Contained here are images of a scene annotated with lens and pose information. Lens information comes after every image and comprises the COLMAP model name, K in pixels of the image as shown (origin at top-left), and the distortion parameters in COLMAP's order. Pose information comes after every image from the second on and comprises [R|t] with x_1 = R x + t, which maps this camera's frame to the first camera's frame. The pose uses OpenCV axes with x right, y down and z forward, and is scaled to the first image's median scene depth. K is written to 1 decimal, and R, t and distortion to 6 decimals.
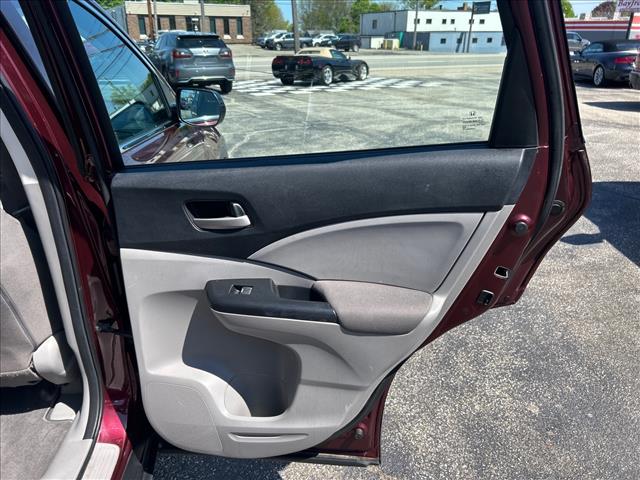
lens RADIAL K [[483.2, 0, 314.4], [0, 483.2, 241.2], [0, 0, 1]] dist [0.034985, -0.037091]
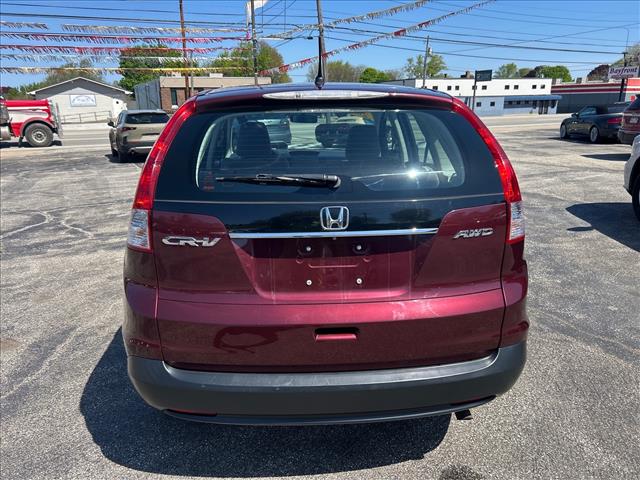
lens RADIAL K [[483.2, 0, 313.3], [0, 483.2, 241.3], [0, 0, 1]] dist [0.034985, -0.037091]
pose [[0.999732, -0.012451, -0.019514, -0.069824], [0.010019, 0.992713, -0.120082, 0.048355], [0.020867, 0.119855, 0.992572, -0.140025]]
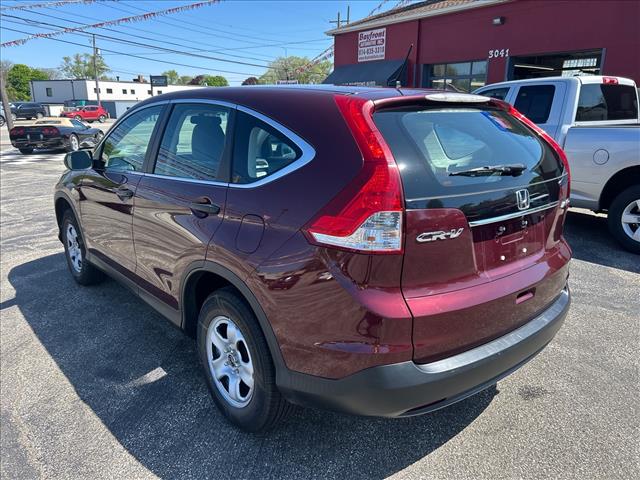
lens RADIAL K [[483.2, 0, 315.7], [0, 483.2, 241.6], [0, 0, 1]] dist [0.034985, -0.037091]
pose [[0.808035, -0.153381, 0.568817, -0.173544], [0.222124, 0.973576, -0.053015, 0.037400], [-0.545655, 0.169186, 0.820754, -0.112520]]
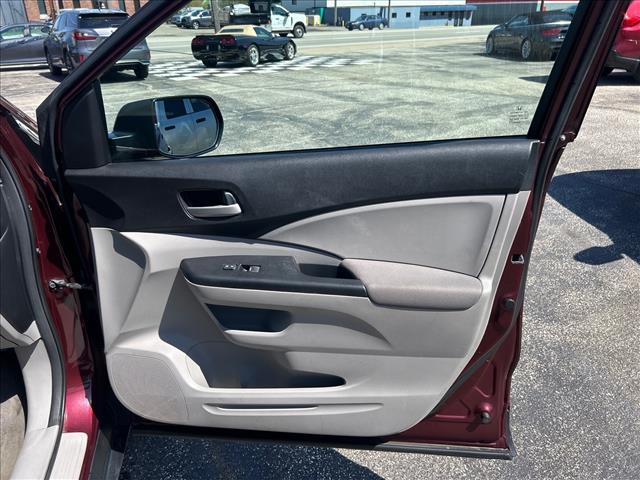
lens RADIAL K [[483.2, 0, 313.4], [0, 483.2, 235.9], [0, 0, 1]] dist [0.034985, -0.037091]
pose [[0.988465, -0.075350, 0.131373, -0.007365], [0.071220, 0.996816, 0.035868, -0.021571], [-0.133657, -0.026098, 0.990684, 0.052562]]
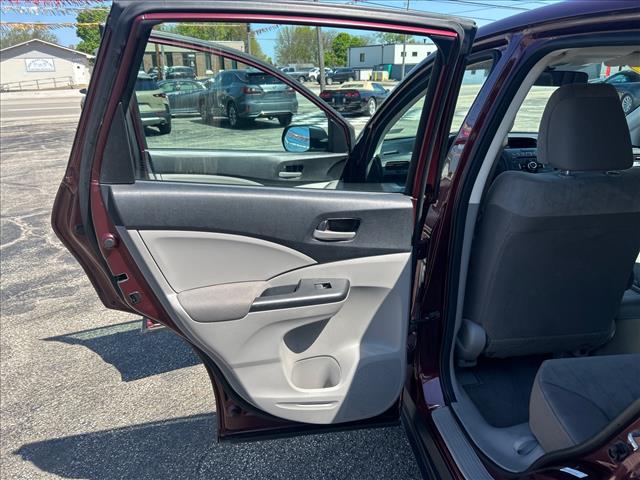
lens RADIAL K [[483.2, 0, 313.7], [0, 483.2, 237.6], [0, 0, 1]] dist [0.034985, -0.037091]
pose [[0.998623, -0.029736, 0.043214, -0.145854], [0.032468, 0.997424, -0.063967, 0.005418], [-0.041201, 0.065282, 0.997016, -0.028338]]
